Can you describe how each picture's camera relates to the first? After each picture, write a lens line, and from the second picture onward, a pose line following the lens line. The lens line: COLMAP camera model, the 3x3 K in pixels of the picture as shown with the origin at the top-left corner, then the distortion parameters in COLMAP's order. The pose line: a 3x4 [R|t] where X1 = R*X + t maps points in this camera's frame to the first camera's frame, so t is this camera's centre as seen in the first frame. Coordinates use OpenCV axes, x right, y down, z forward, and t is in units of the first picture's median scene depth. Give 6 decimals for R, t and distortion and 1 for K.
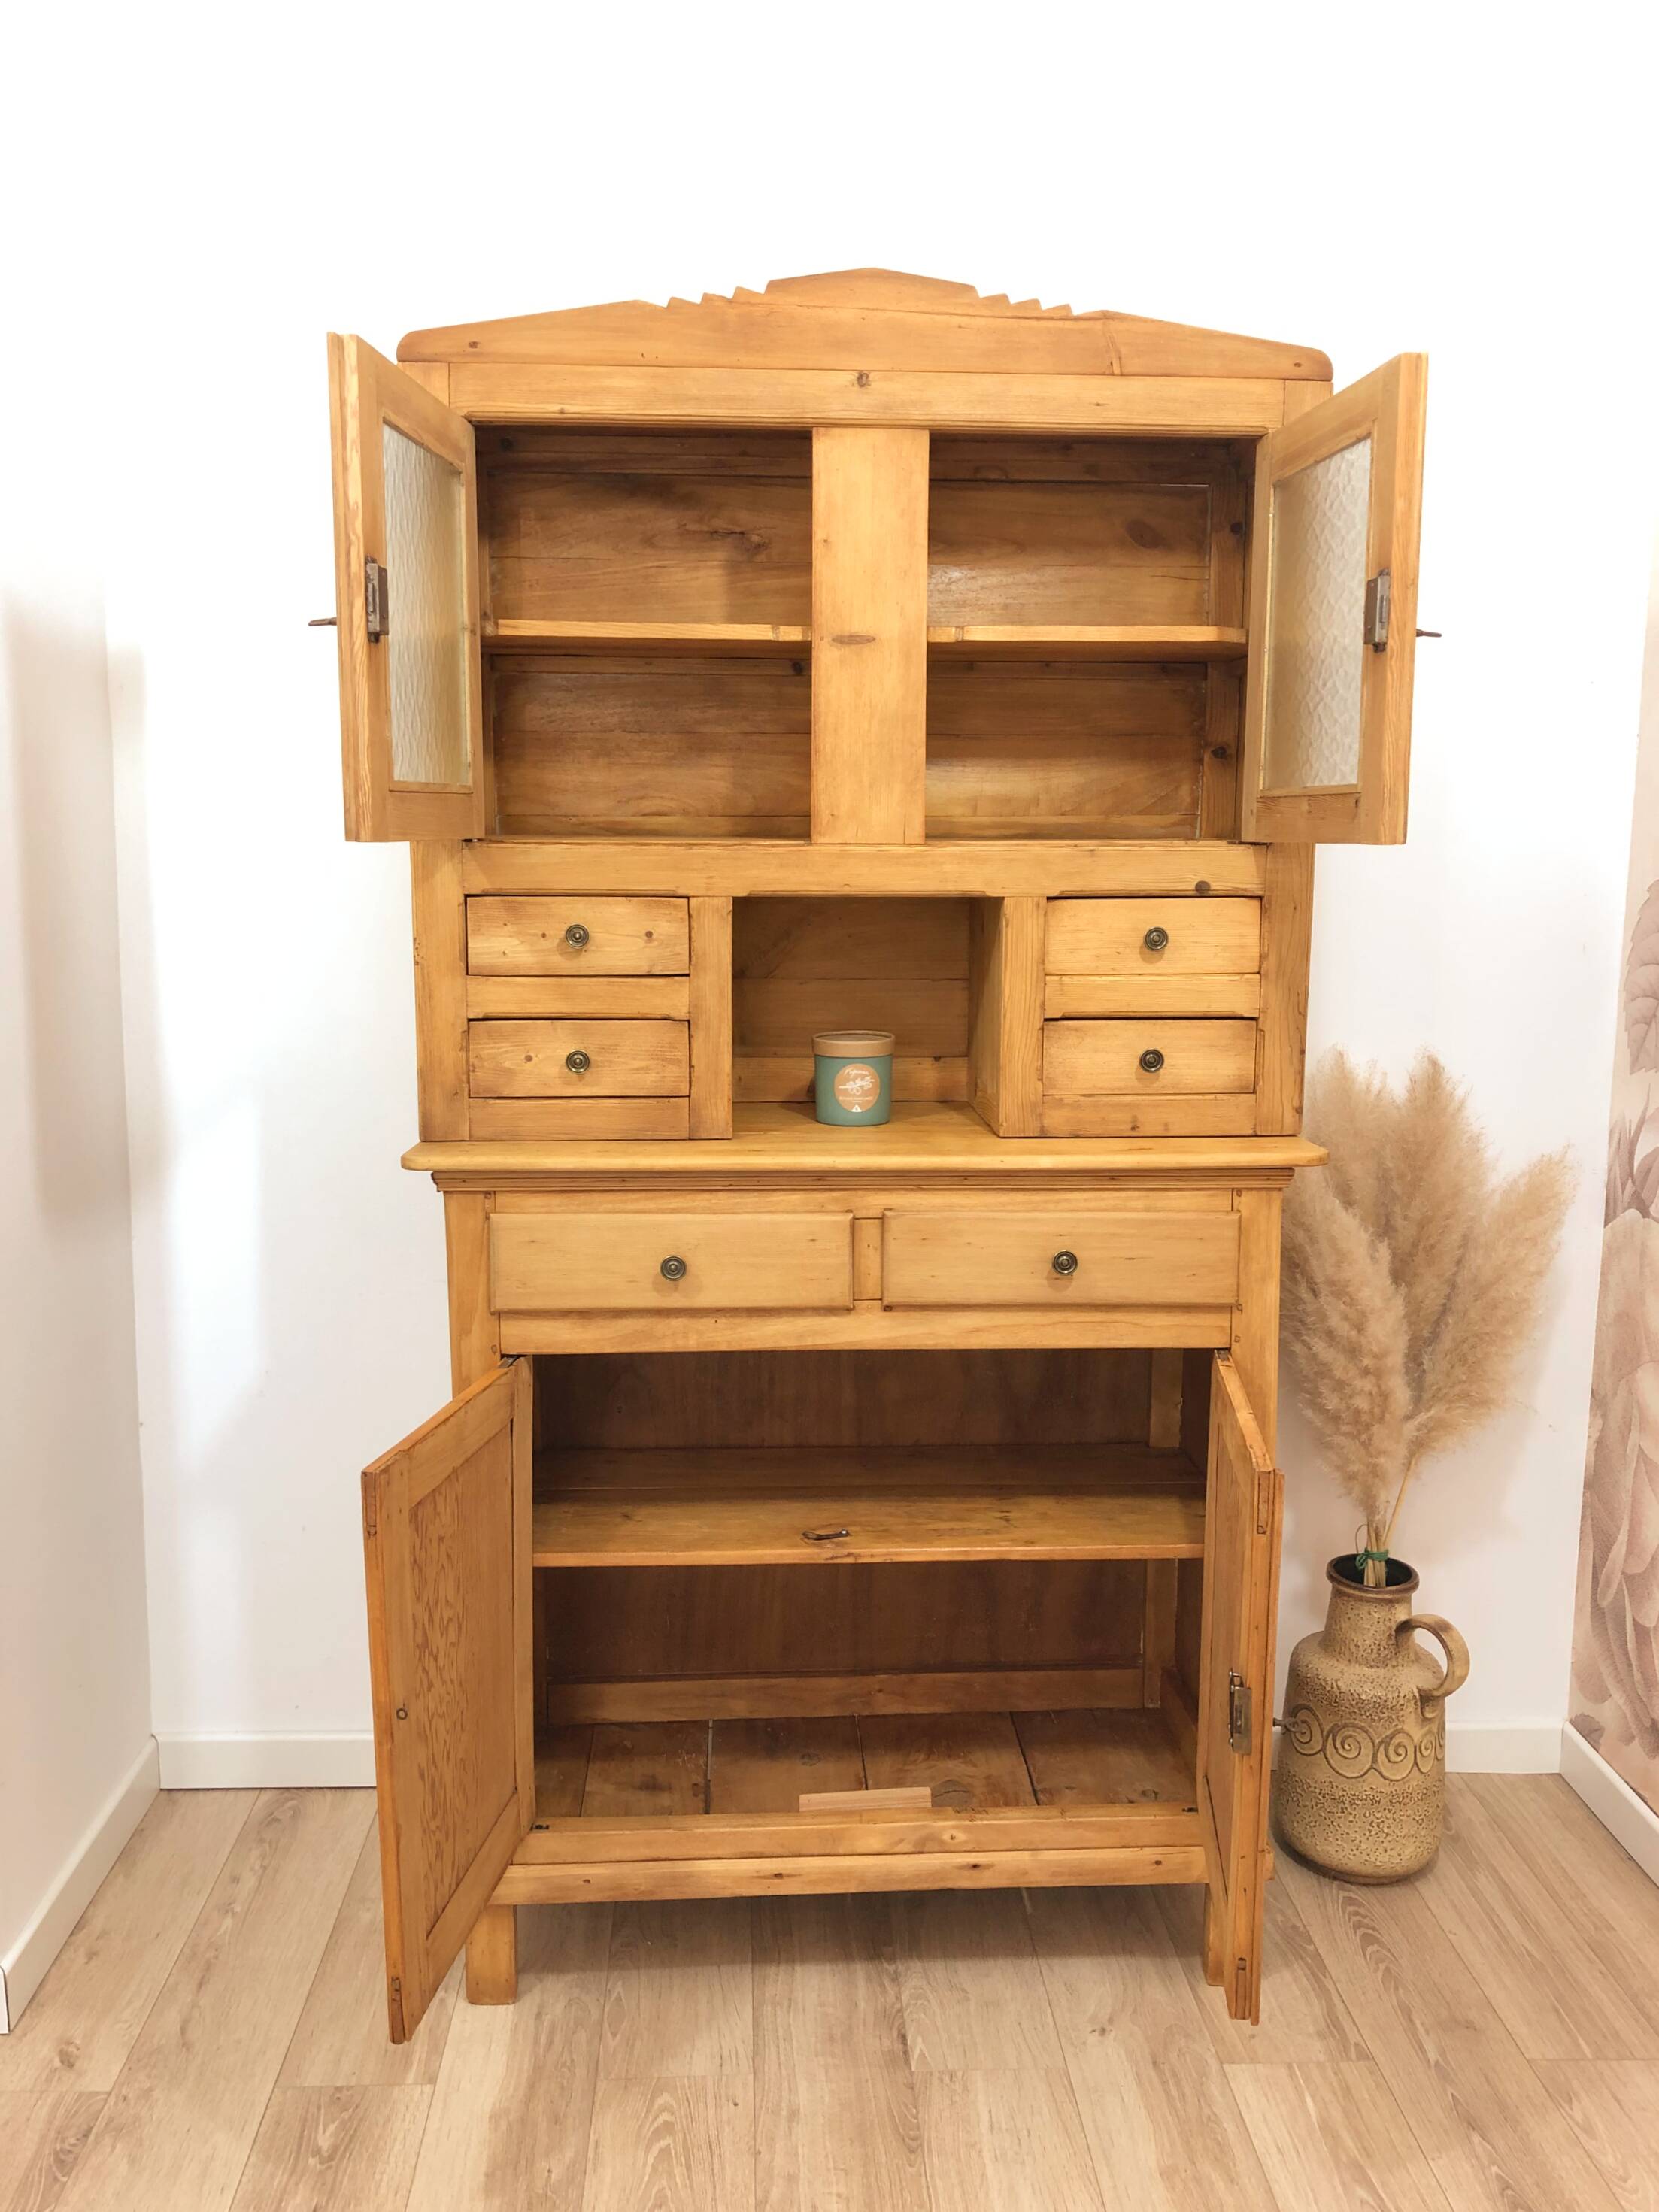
lens RADIAL K [[1818.1, 0, 839.8], [0, 1818.1, 1101.7], [0, 0, 1]] dist [0.073801, -0.120282]
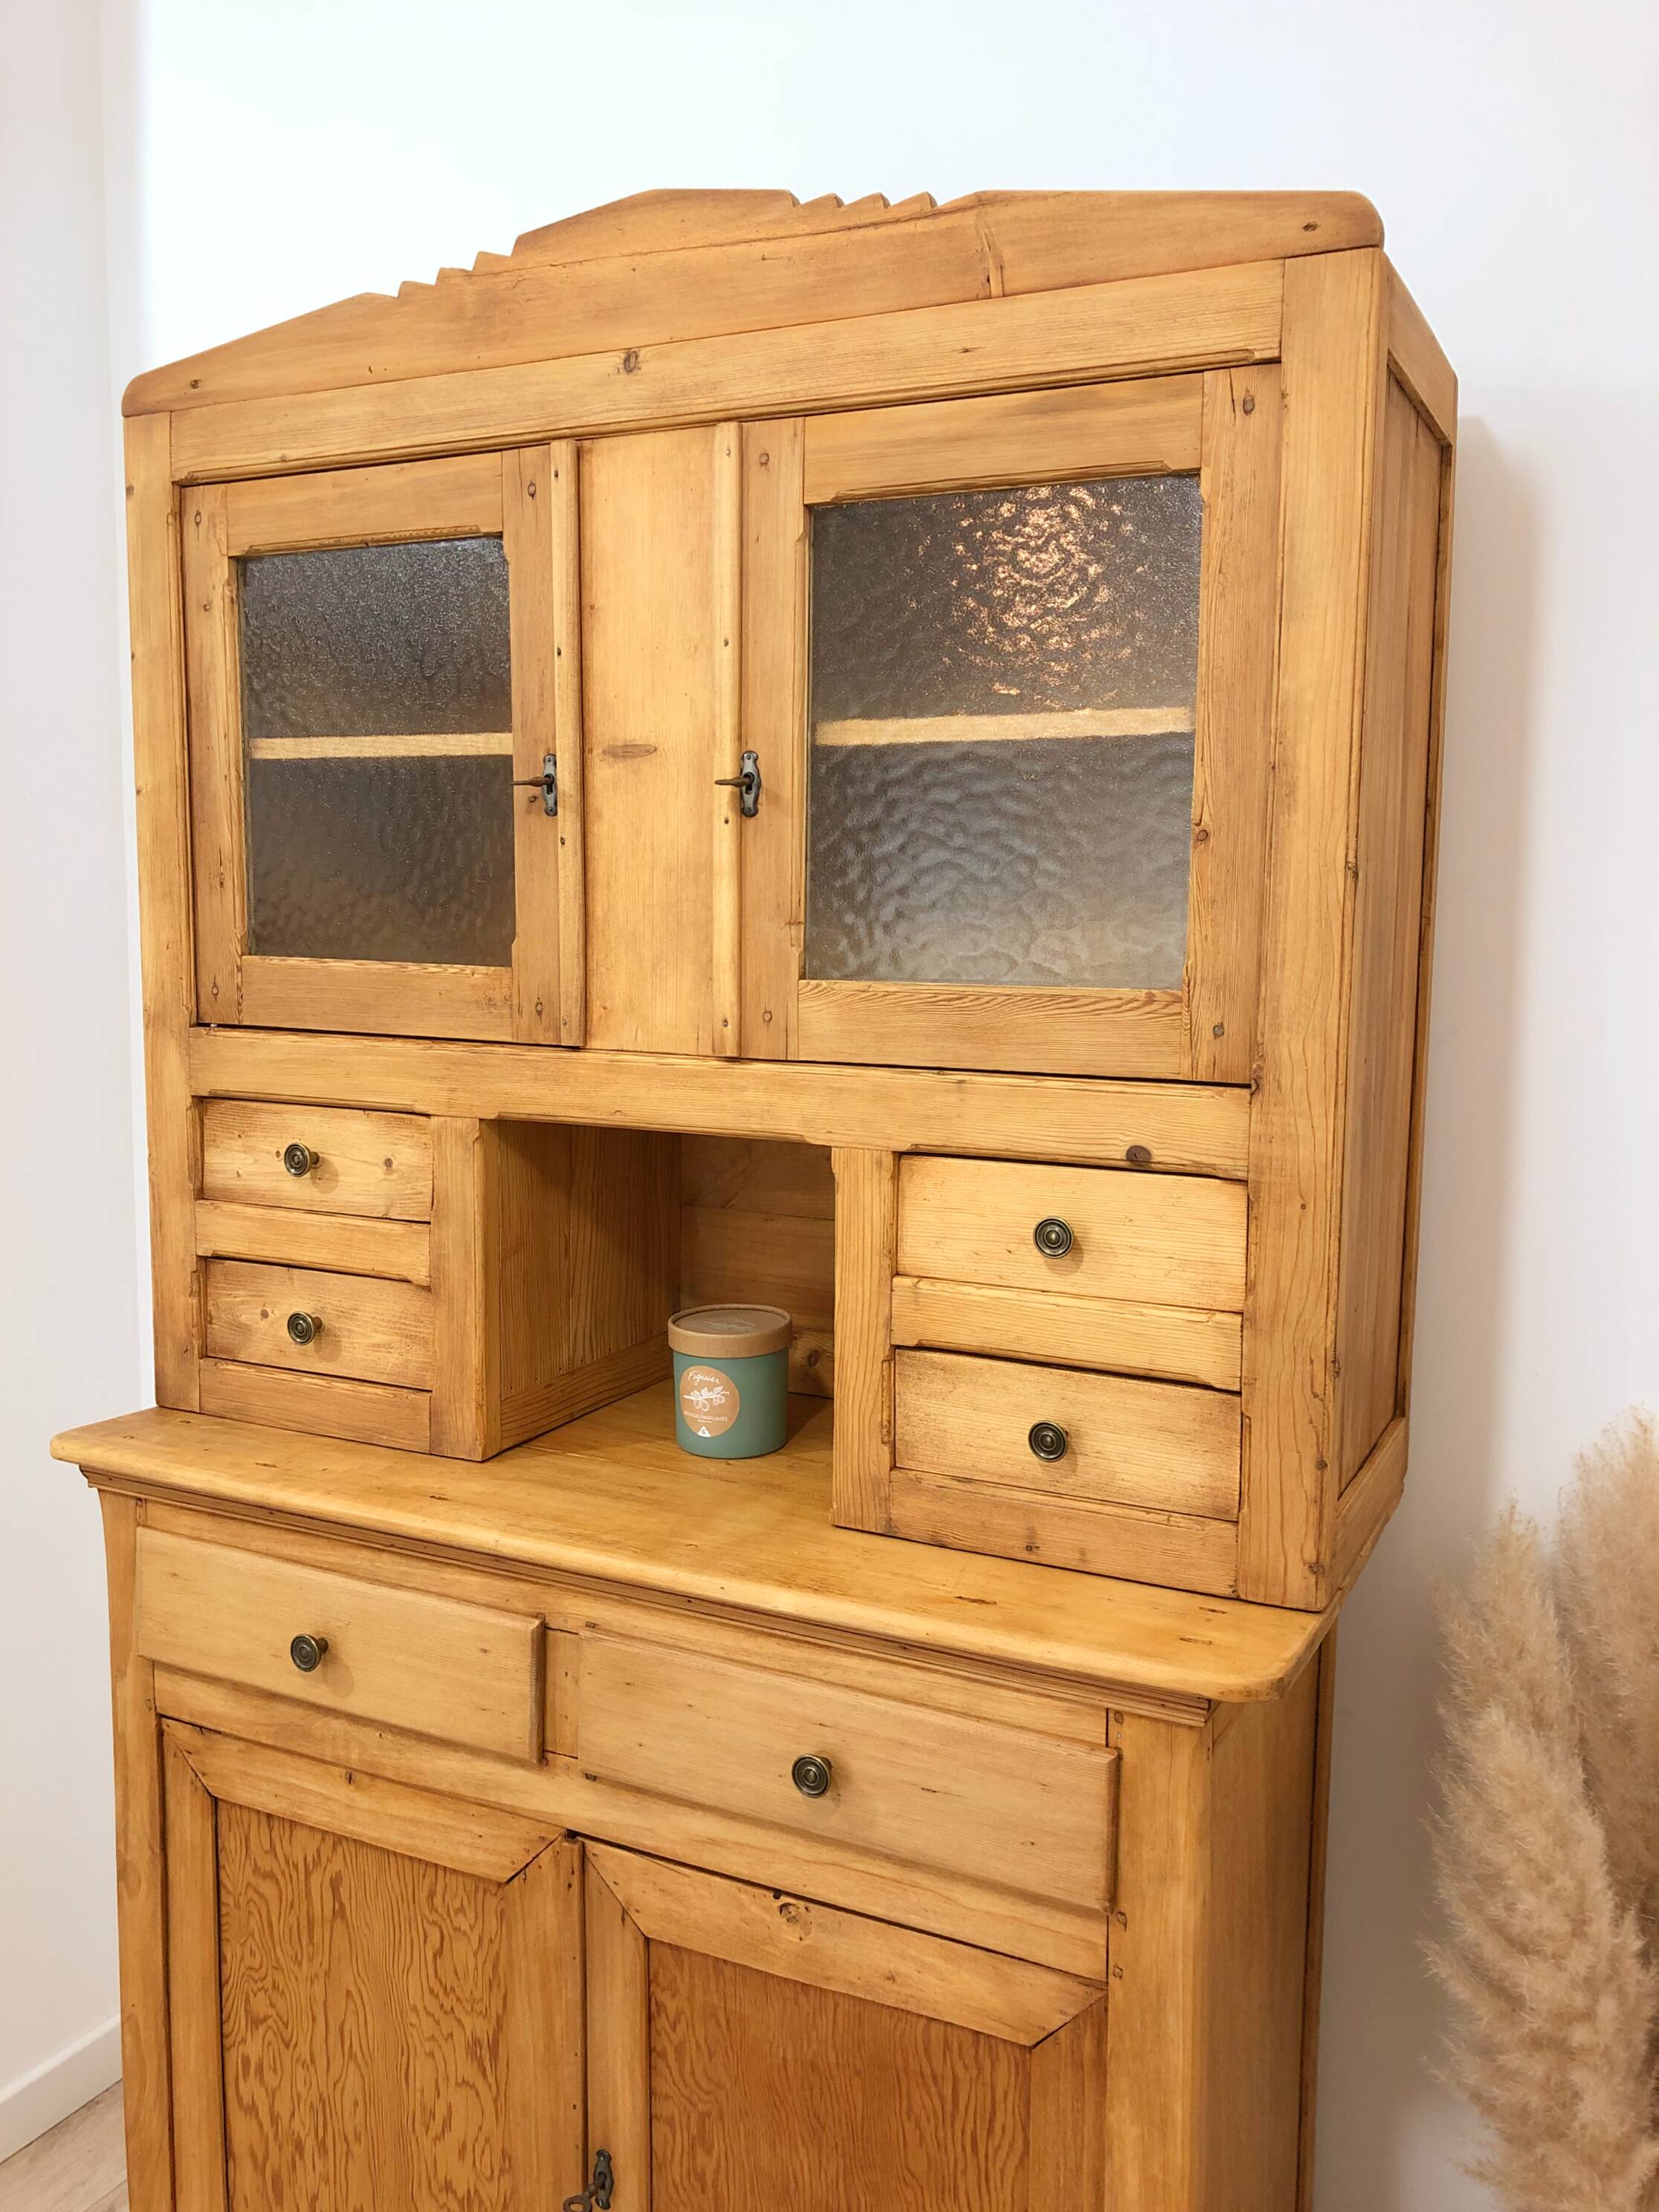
lens RADIAL K [[1814.3, 0, 841.2], [0, 1814.3, 1099.4], [0, 0, 1]] dist [0.018827, 0.002594]
pose [[0.870838, 0.062288, -0.487608, 0.397515], [-0.077435, 0.996937, -0.010944, -0.122833], [0.485433, 0.047288, 0.872994, 0.458750]]
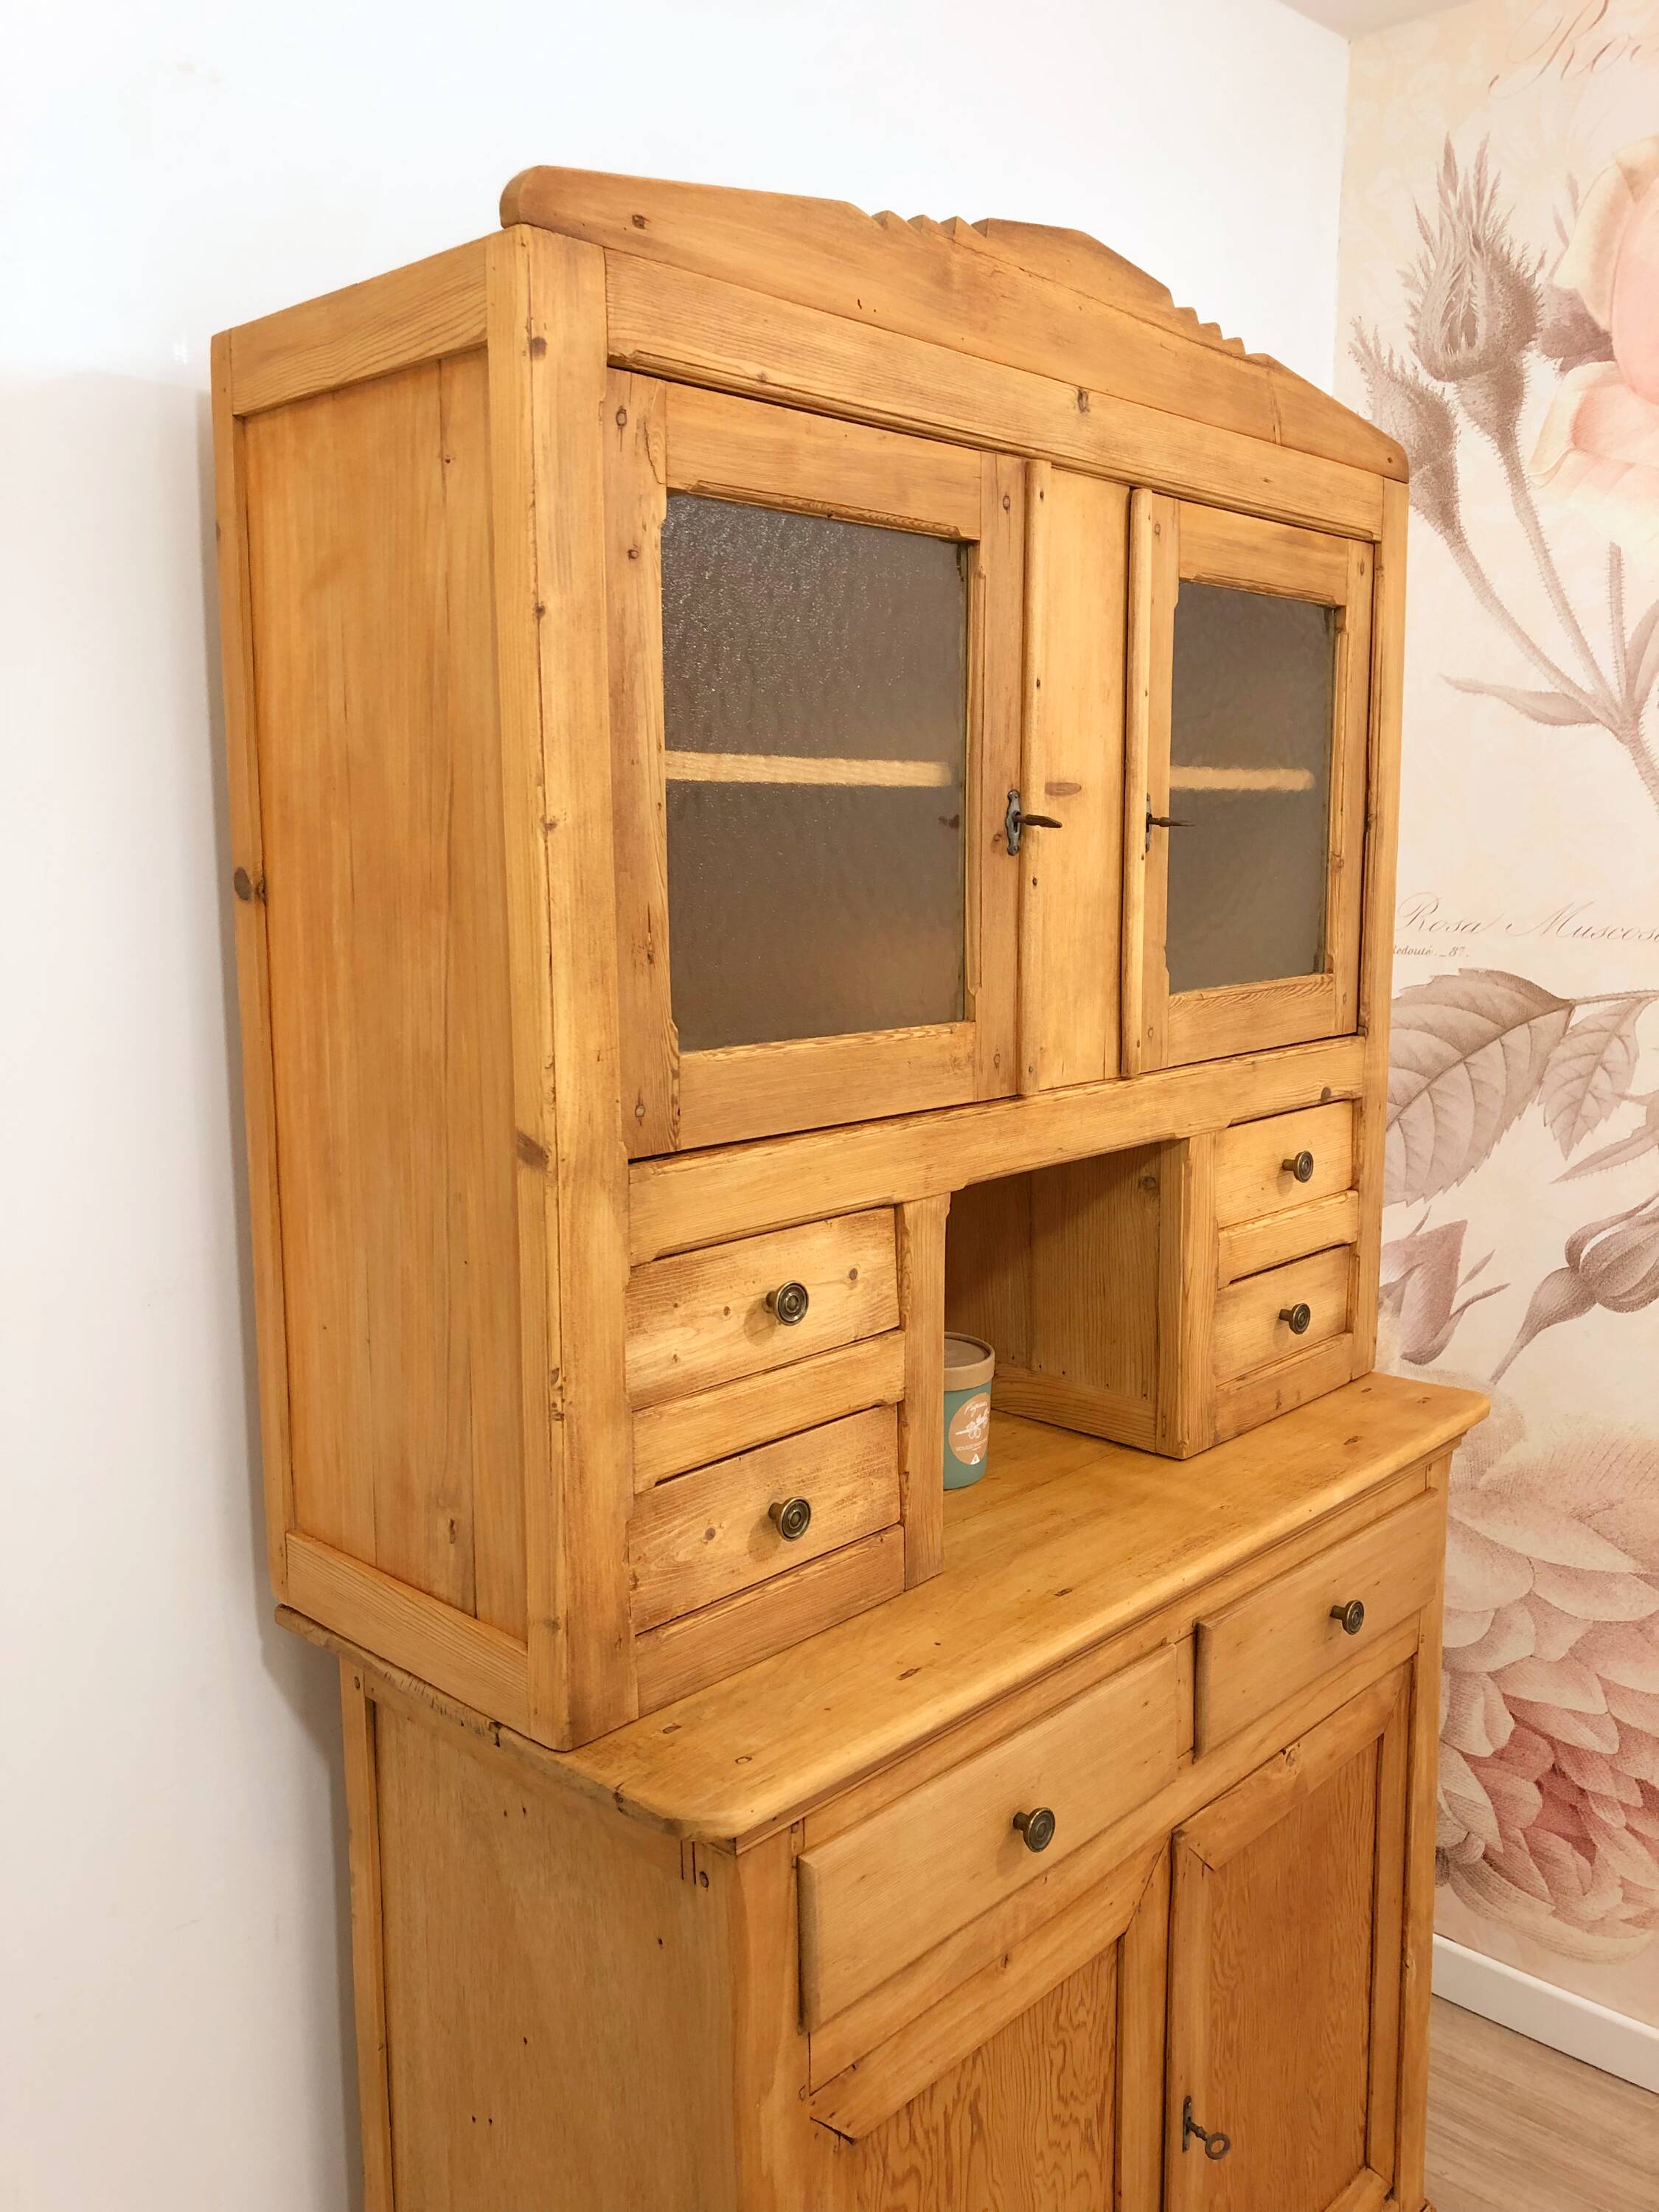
lens RADIAL K [[1821.3, 0, 841.6], [0, 1821.3, 1098.2], [0, 0, 1]] dist [0.068810, -0.115334]
pose [[0.721958, -0.109201, 0.683265, -0.507391], [0.108694, 0.993107, 0.043872, -0.175666], [-0.683346, 0.042593, 0.728851, 0.565170]]
